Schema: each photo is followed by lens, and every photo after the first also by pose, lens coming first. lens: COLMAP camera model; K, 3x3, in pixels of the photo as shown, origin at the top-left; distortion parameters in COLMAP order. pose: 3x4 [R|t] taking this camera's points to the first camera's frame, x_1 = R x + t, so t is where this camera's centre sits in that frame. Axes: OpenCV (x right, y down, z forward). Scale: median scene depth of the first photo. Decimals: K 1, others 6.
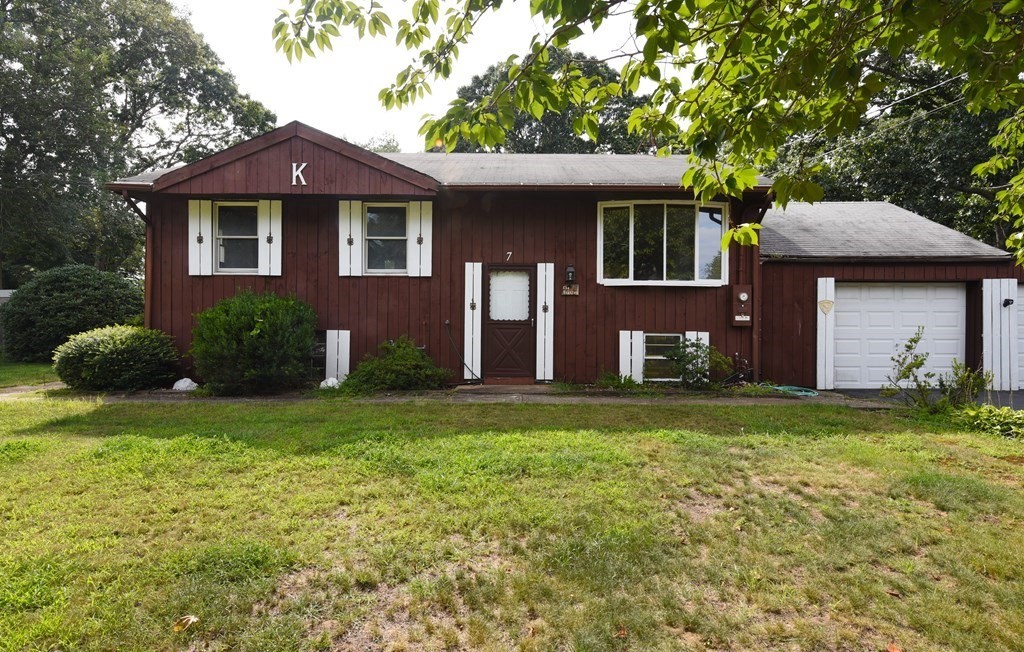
lens RADIAL K [[524.2, 0, 512.0], [0, 524.2, 326.0], [0, 0, 1]] dist [-0.003507, -0.000543]
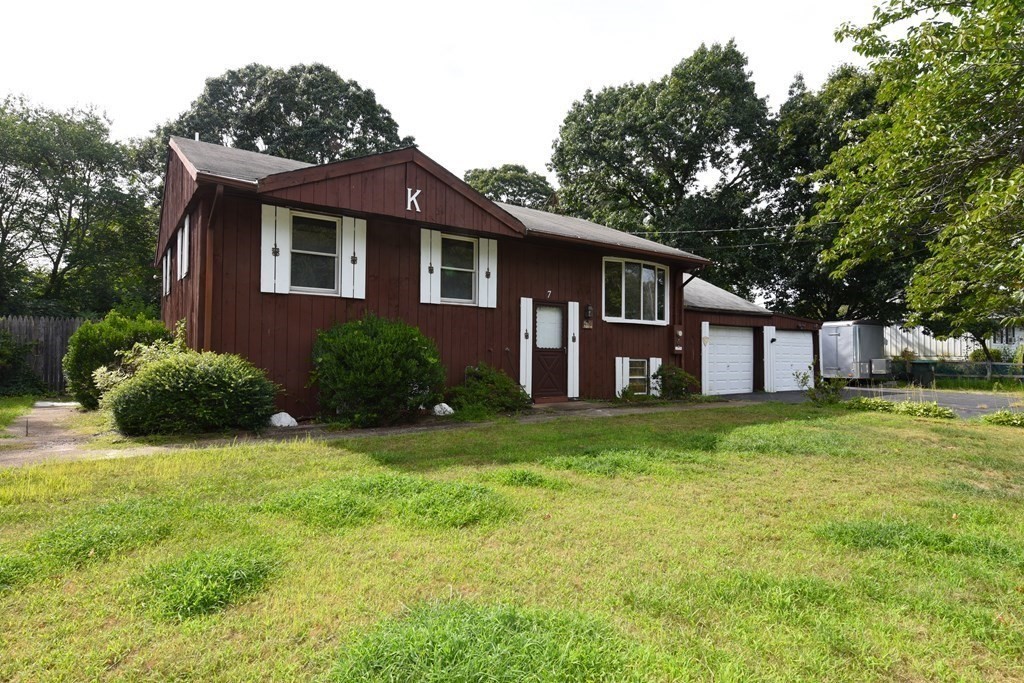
lens RADIAL K [[575.7, 0, 512.0], [0, 575.7, 341.5], [0, 0, 1]] dist [0.000664, -0.000013]
pose [[0.800434, 0.015544, 0.599220, -0.849233], [-0.008002, 0.999852, -0.015248, -0.006022], [-0.599368, 0.007410, 0.800439, 0.012743]]
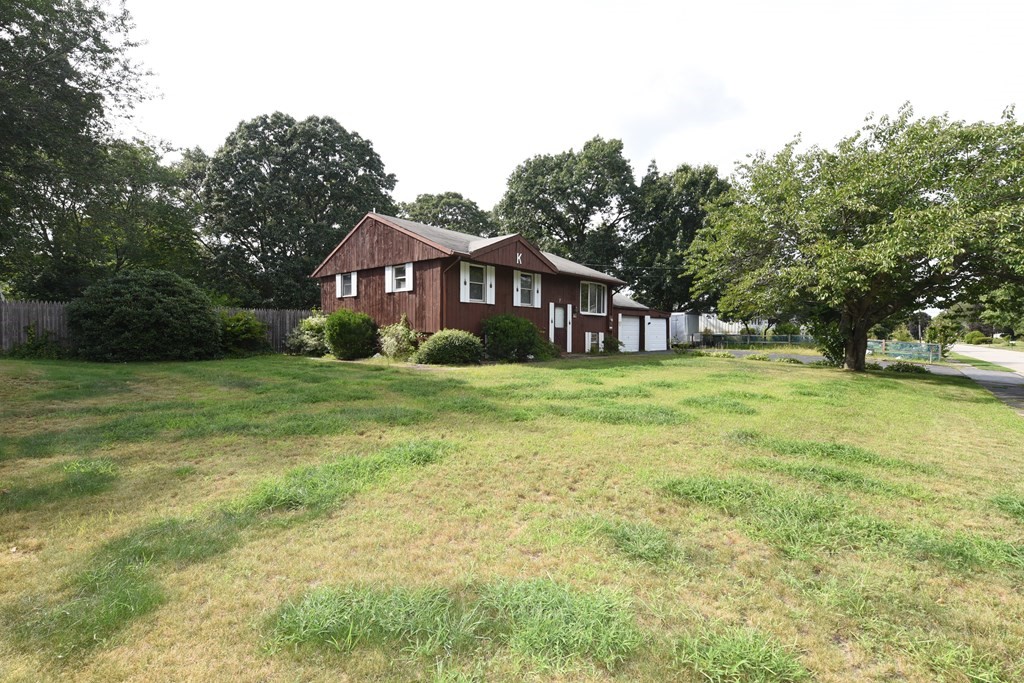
lens RADIAL K [[471.5, 0, 512.0], [0, 471.5, 341.5], [0, 0, 1]] dist [0.000210, -0.000036]
pose [[0.647112, -0.015166, 0.762244, -1.775469], [-0.008455, 0.999598, 0.027066, -0.004574], [-0.762348, -0.023960, 0.646723, -0.217781]]
